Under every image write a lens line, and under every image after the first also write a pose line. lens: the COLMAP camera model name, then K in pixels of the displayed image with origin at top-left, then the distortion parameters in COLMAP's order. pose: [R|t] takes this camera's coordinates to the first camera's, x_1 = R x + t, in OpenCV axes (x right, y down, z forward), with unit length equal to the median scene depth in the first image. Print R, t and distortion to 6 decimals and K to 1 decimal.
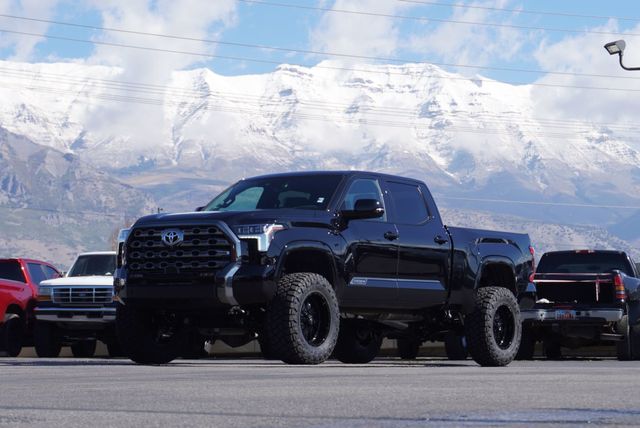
lens RADIAL K [[1402.6, 0, 320.0], [0, 1402.6, 214.0], [0, 0, 1]] dist [0.273976, -0.025512]
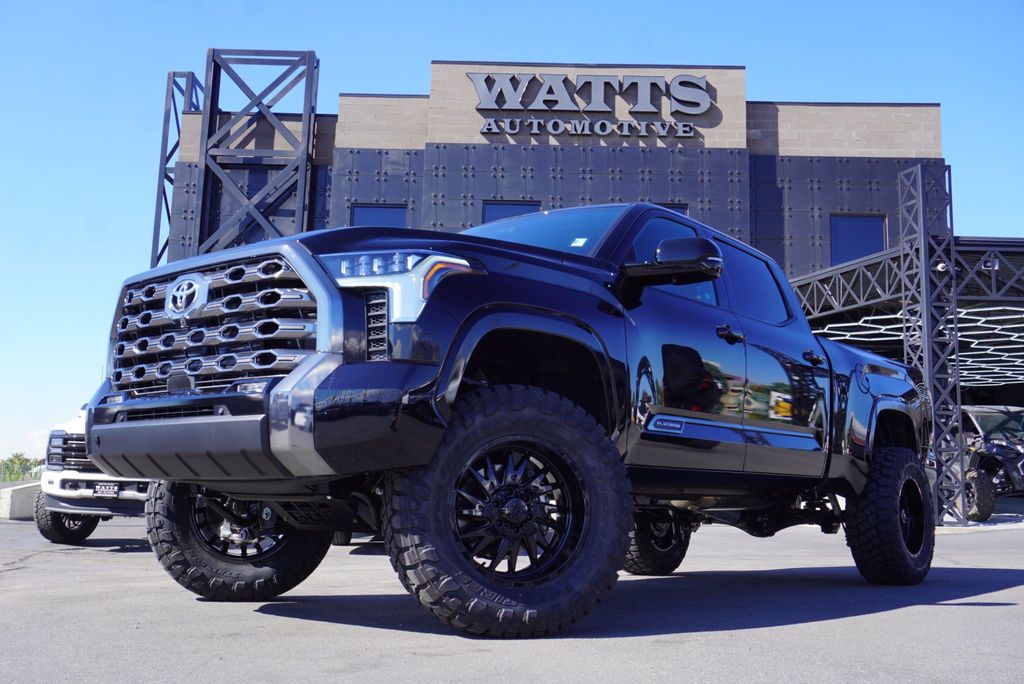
lens RADIAL K [[992.8, 0, 512.0], [0, 992.8, 342.0], [0, 0, 1]] dist [0.007427, 0.002806]
pose [[0.995577, -0.002524, -0.093915, 0.009284], [-0.004478, 0.997228, -0.074269, 0.048564], [0.093842, 0.074361, 0.992806, 0.736158]]
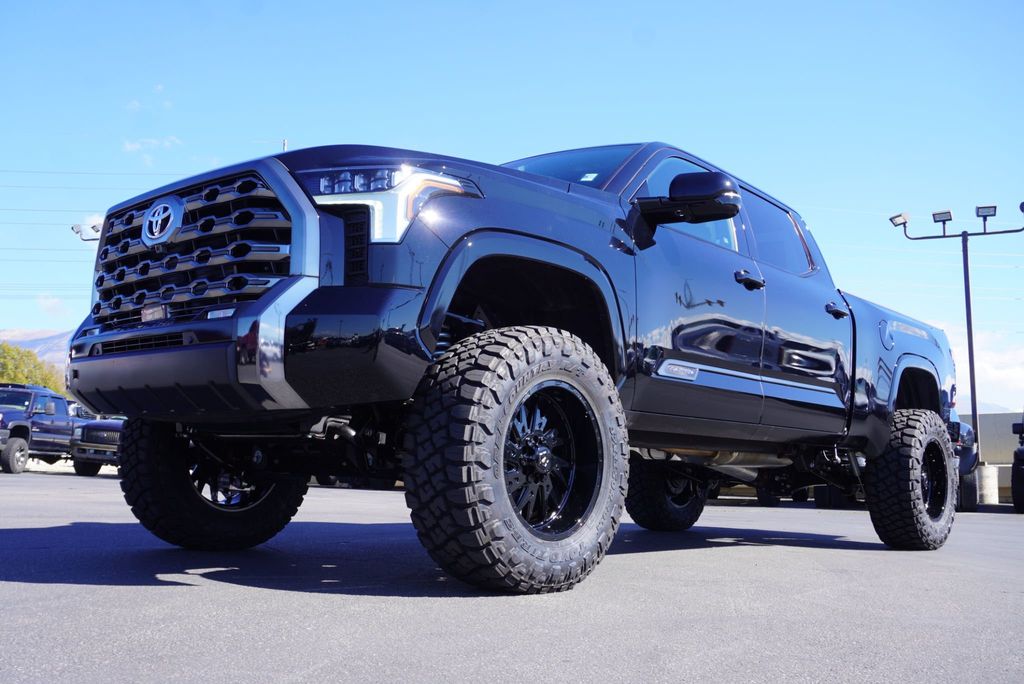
lens RADIAL K [[947.0, 0, 512.0], [0, 947.0, 342.0], [0, 0, 1]] dist [-0.003320, -0.005443]
pose [[0.991413, 0.007968, -0.130523, 0.016074], [-0.014219, 0.998792, -0.047027, 0.057336], [0.129990, 0.048479, 0.990329, 0.769021]]
